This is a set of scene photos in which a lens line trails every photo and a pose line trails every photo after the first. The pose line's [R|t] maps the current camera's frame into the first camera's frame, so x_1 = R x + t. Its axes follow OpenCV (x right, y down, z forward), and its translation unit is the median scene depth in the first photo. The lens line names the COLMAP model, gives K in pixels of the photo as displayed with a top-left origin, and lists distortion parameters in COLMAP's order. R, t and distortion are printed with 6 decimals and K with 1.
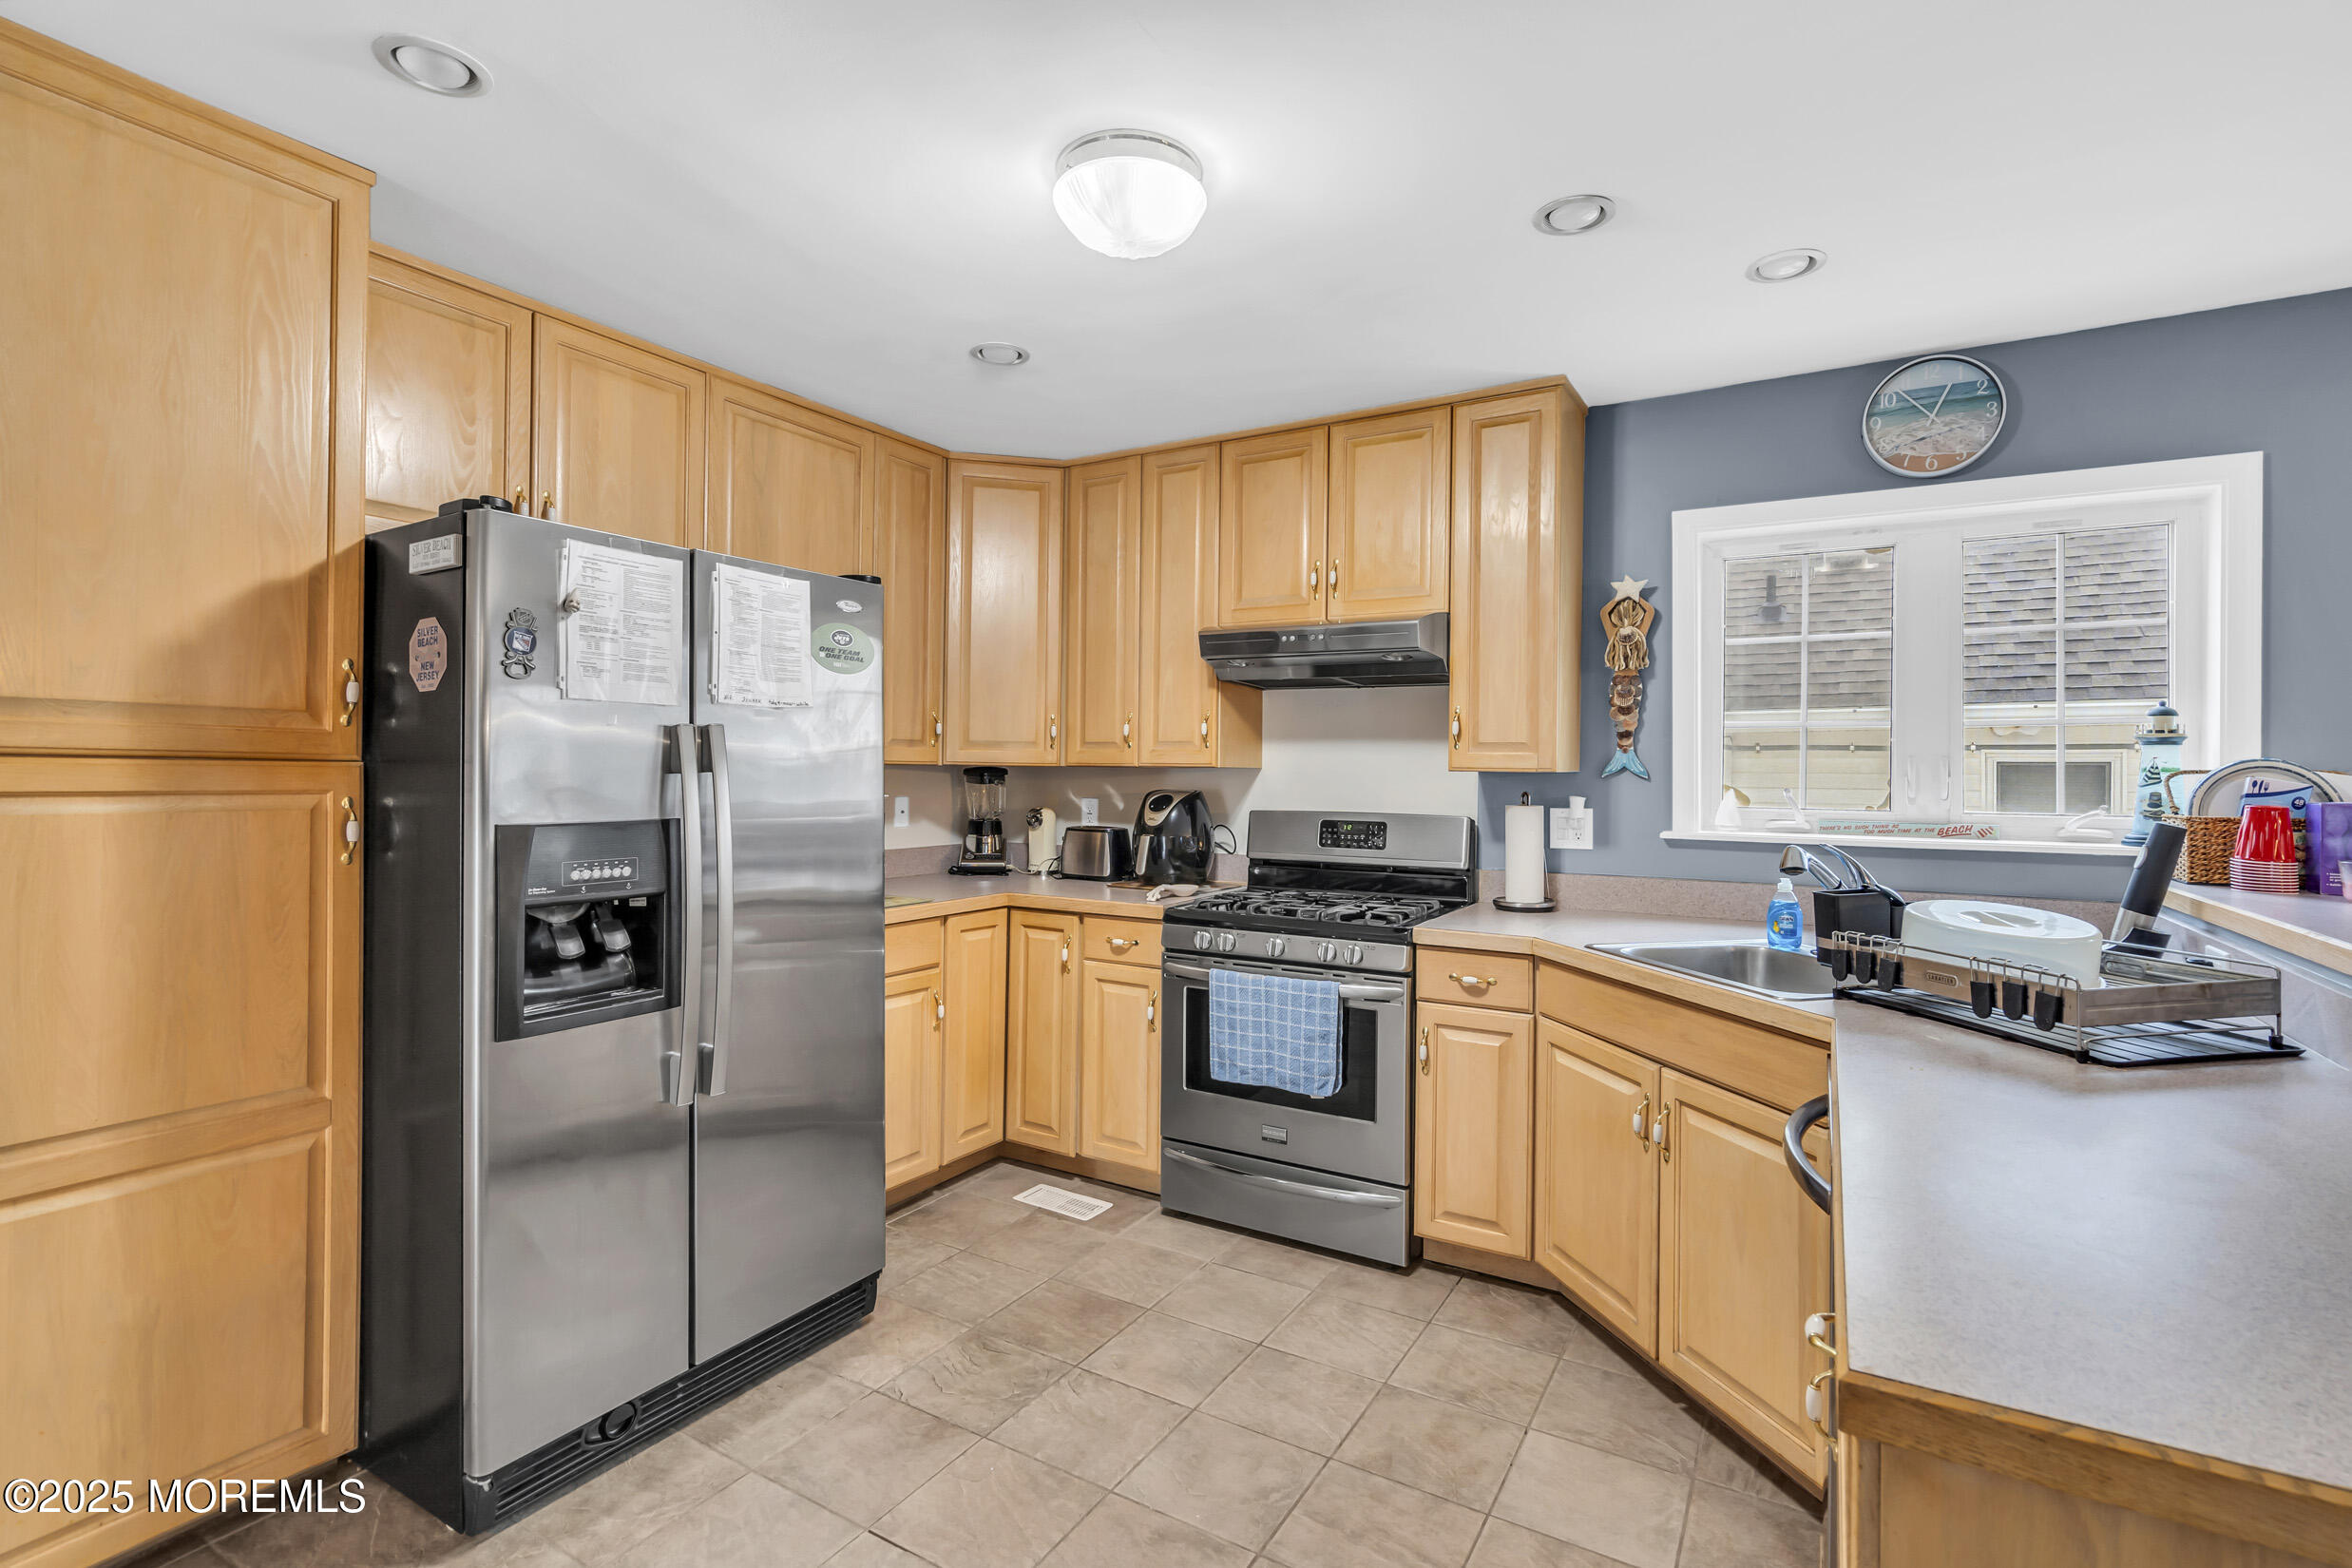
lens RADIAL K [[1088.9, 0, 1176.1], [0, 1088.9, 775.4], [0, 0, 1]] dist [0.000020, -0.000265]
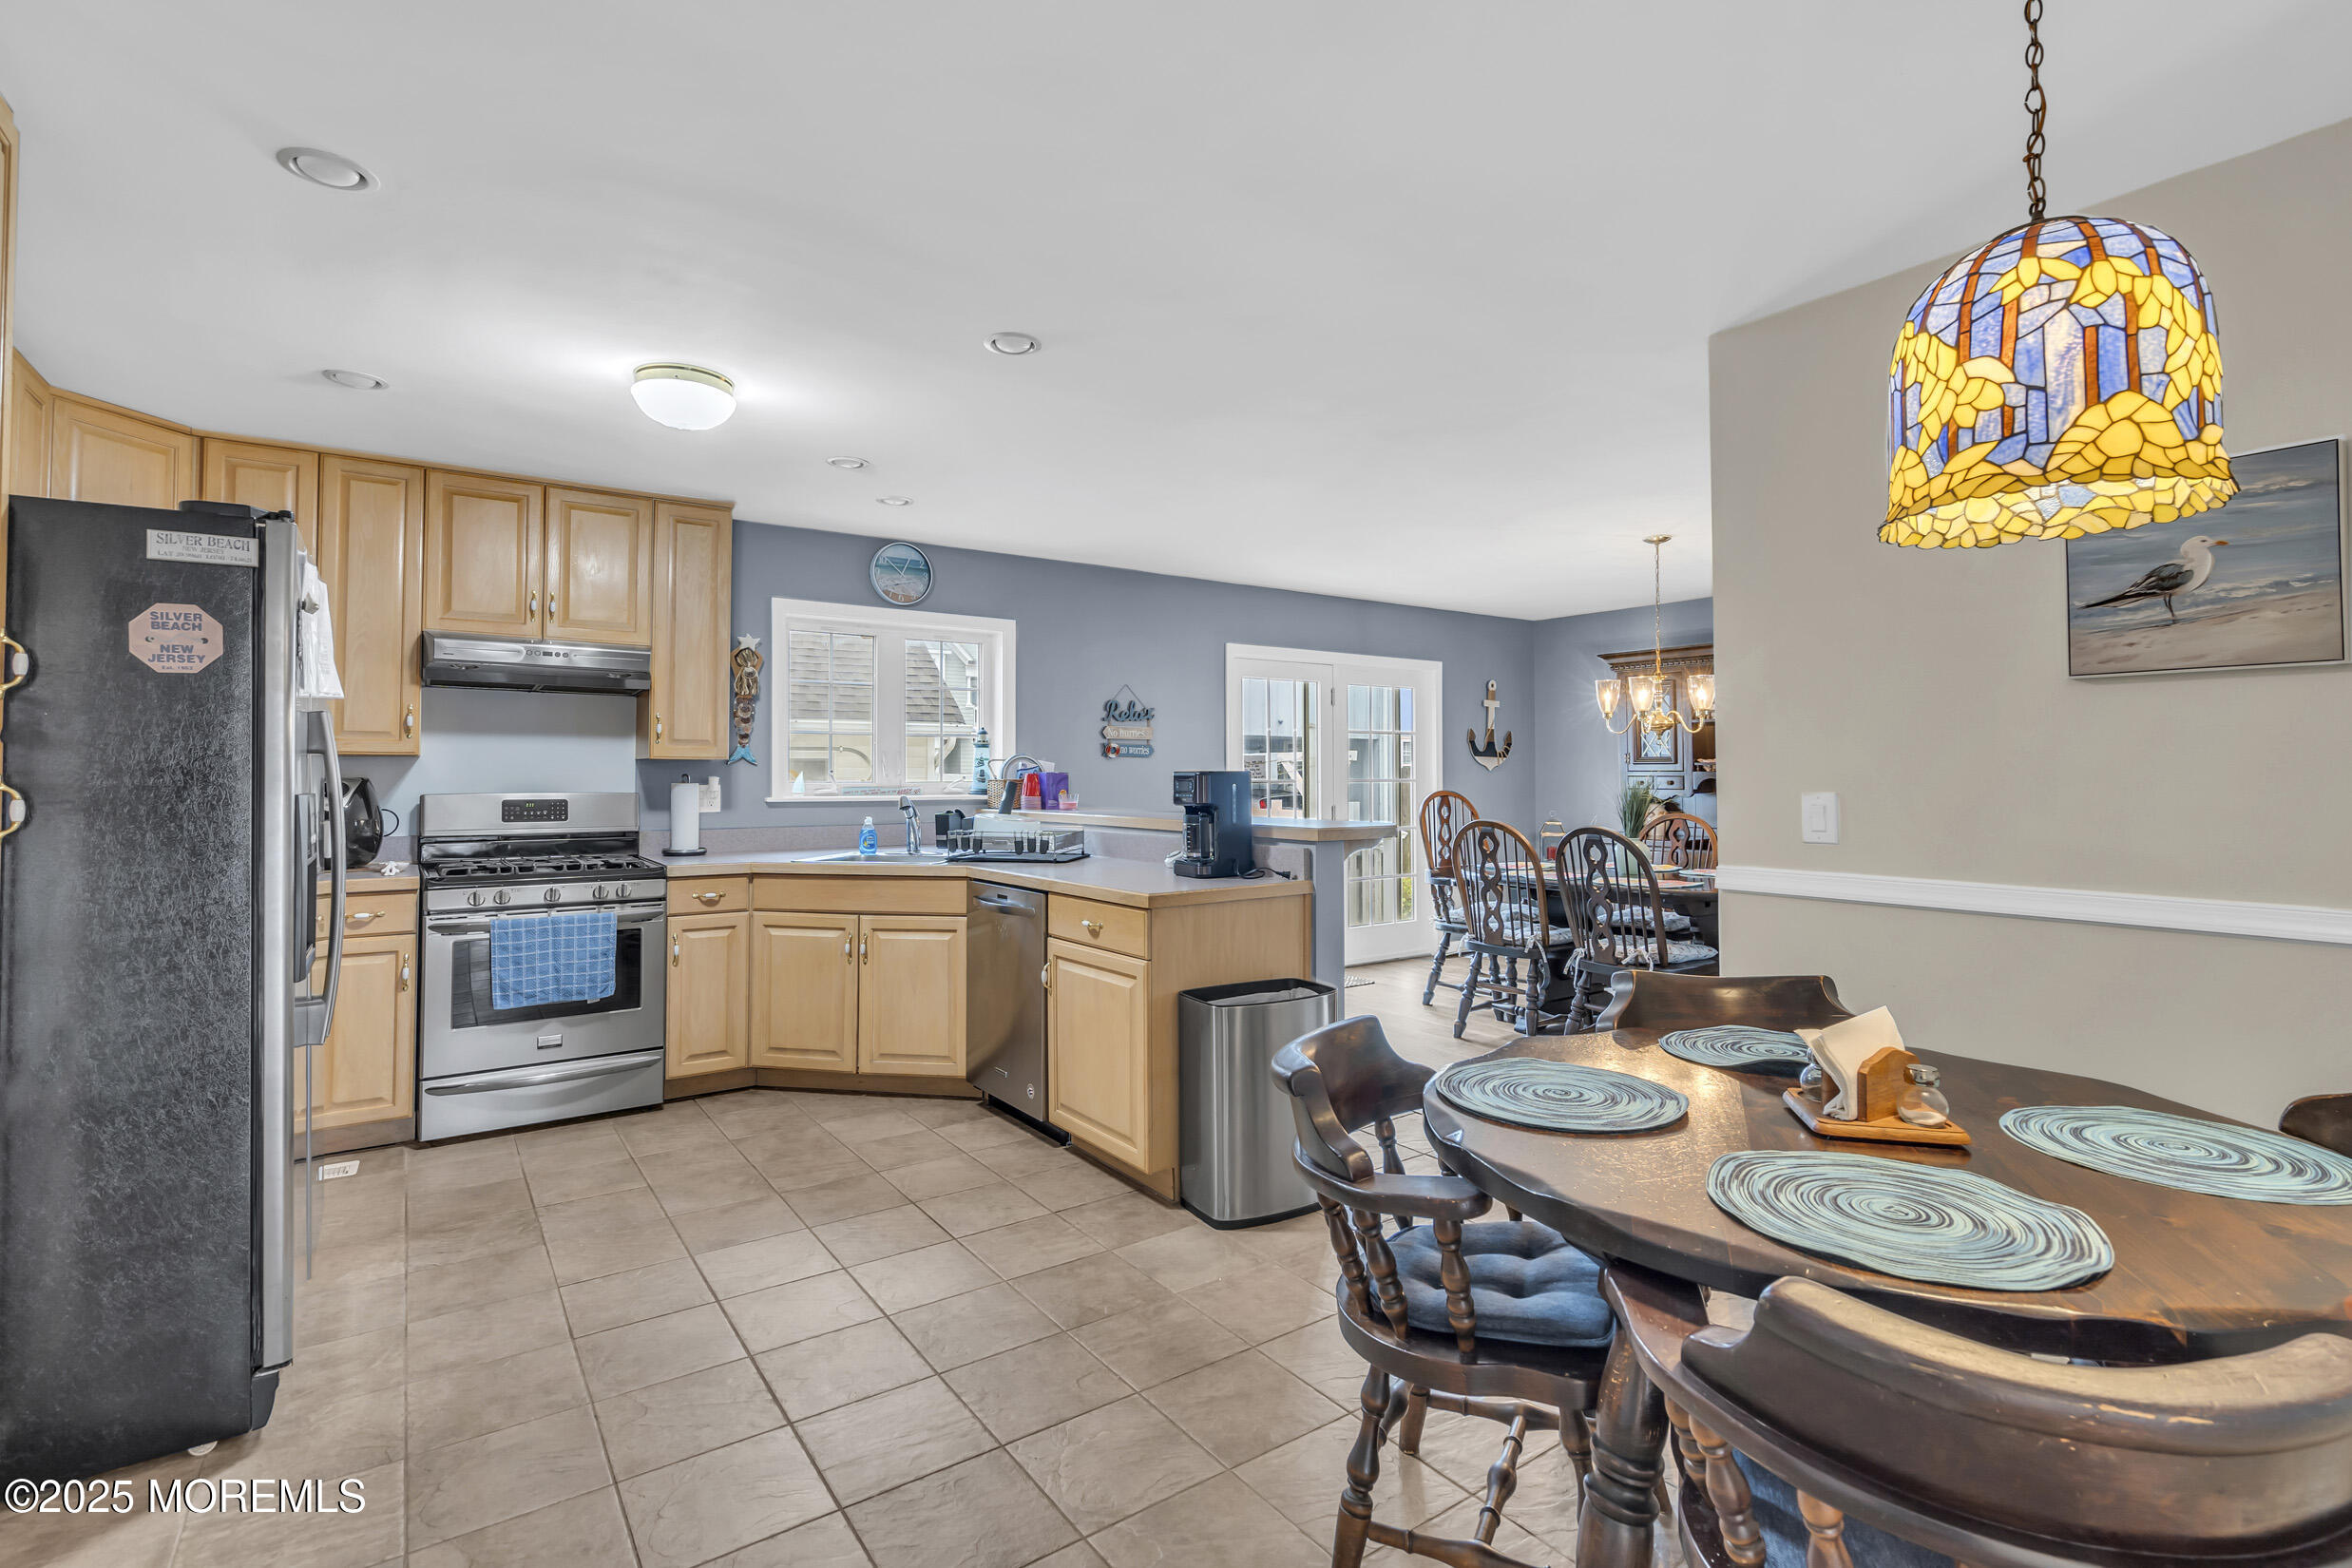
lens RADIAL K [[1088.9, 0, 1176.2], [0, 1088.9, 772.6], [0, 0, 1]] dist [0.000020, -0.000265]
pose [[0.407423, -0.006223, 0.913218, -0.832876], [0.008695, 0.999958, 0.002935, 0.016917], [-0.913198, 0.006745, 0.407460, -0.211433]]
